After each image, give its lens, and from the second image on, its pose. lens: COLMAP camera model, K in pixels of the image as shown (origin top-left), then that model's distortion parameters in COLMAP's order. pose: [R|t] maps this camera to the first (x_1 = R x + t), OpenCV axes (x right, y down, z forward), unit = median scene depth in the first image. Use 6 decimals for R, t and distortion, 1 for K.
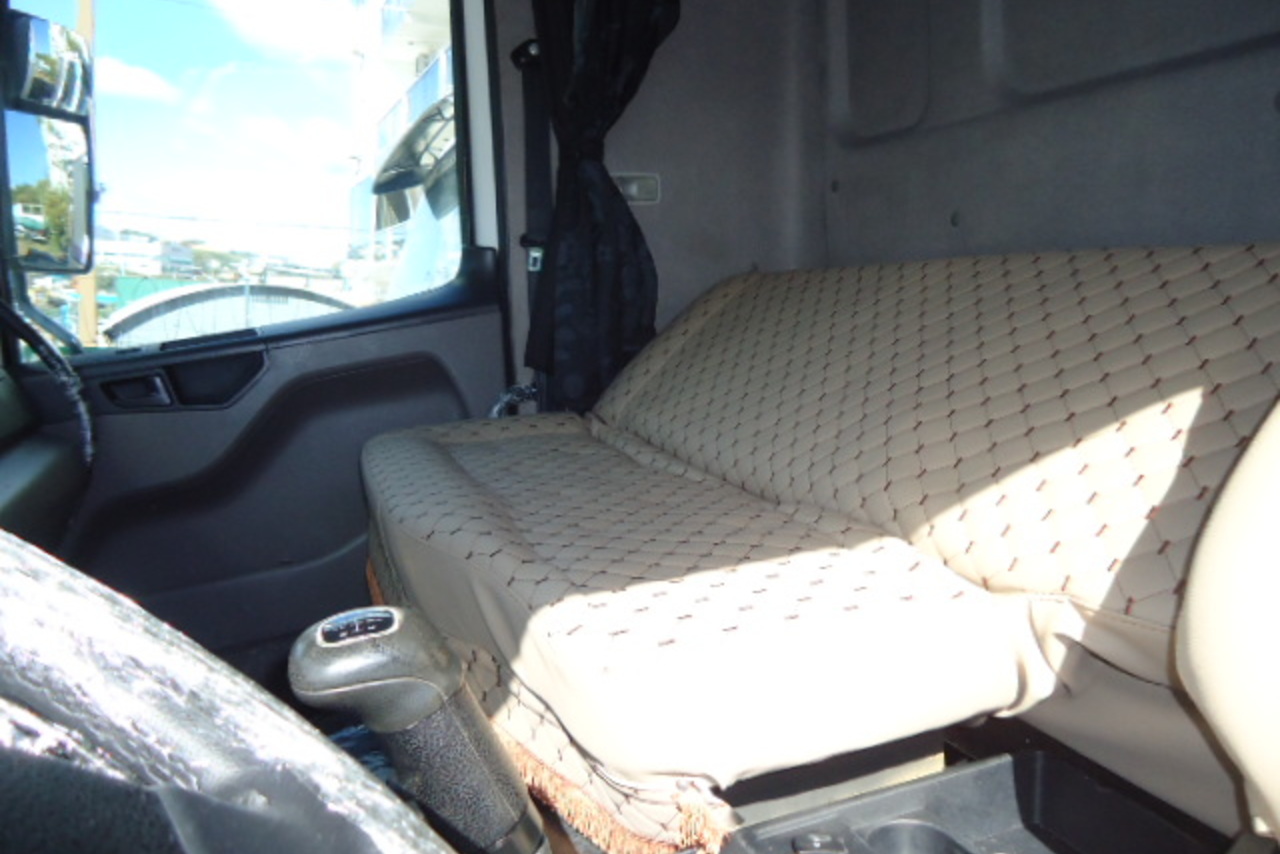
lens RADIAL K [[950.4, 0, 630.3], [0, 950.4, 418.1], [0, 0, 1]] dist [-0.021910, 0.003818]
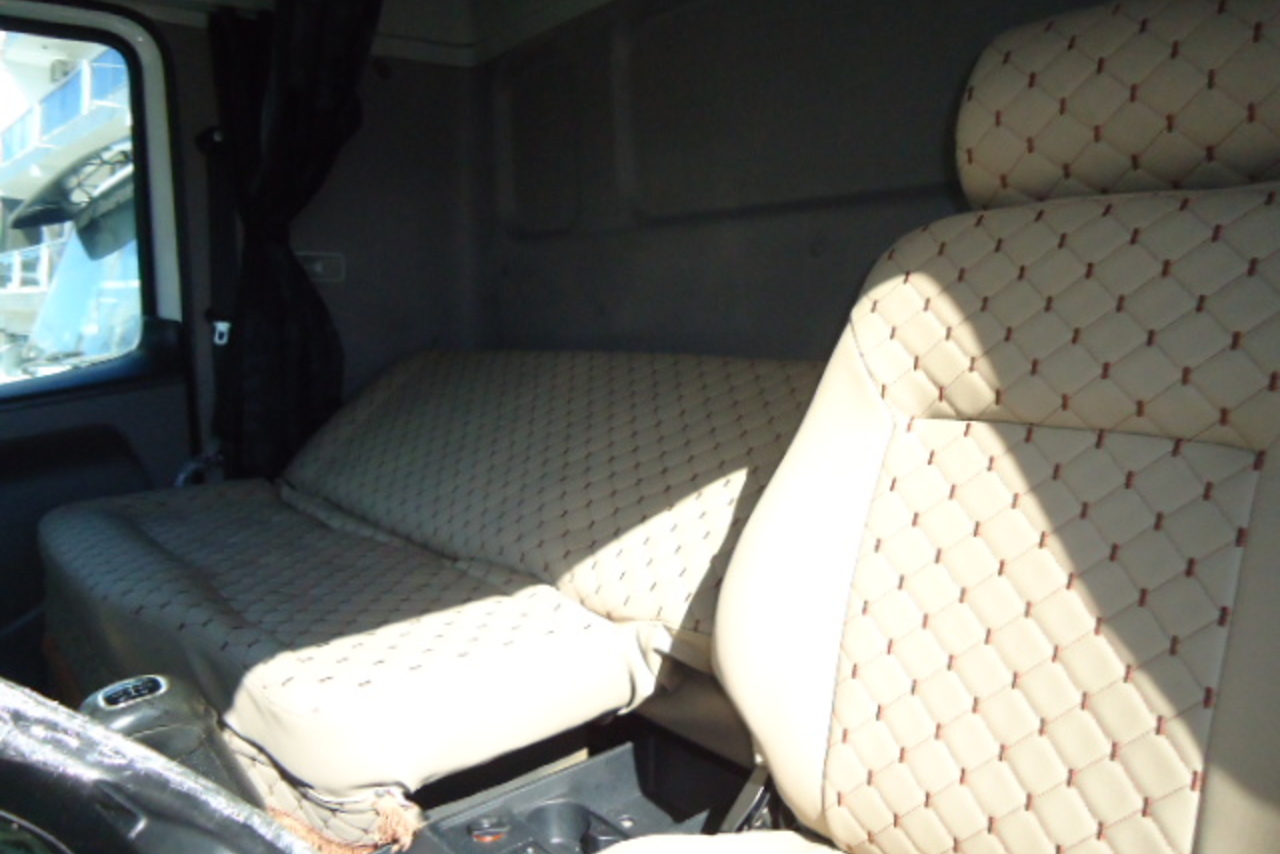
lens RADIAL K [[950.4, 0, 648.6], [0, 950.4, 429.6], [0, 0, 1]] dist [-0.021910, 0.003818]
pose [[0.940978, -0.015870, 0.338097, -0.020811], [0.024262, 0.999493, -0.020609, -0.052565], [-0.337598, 0.027595, 0.940886, -0.255406]]
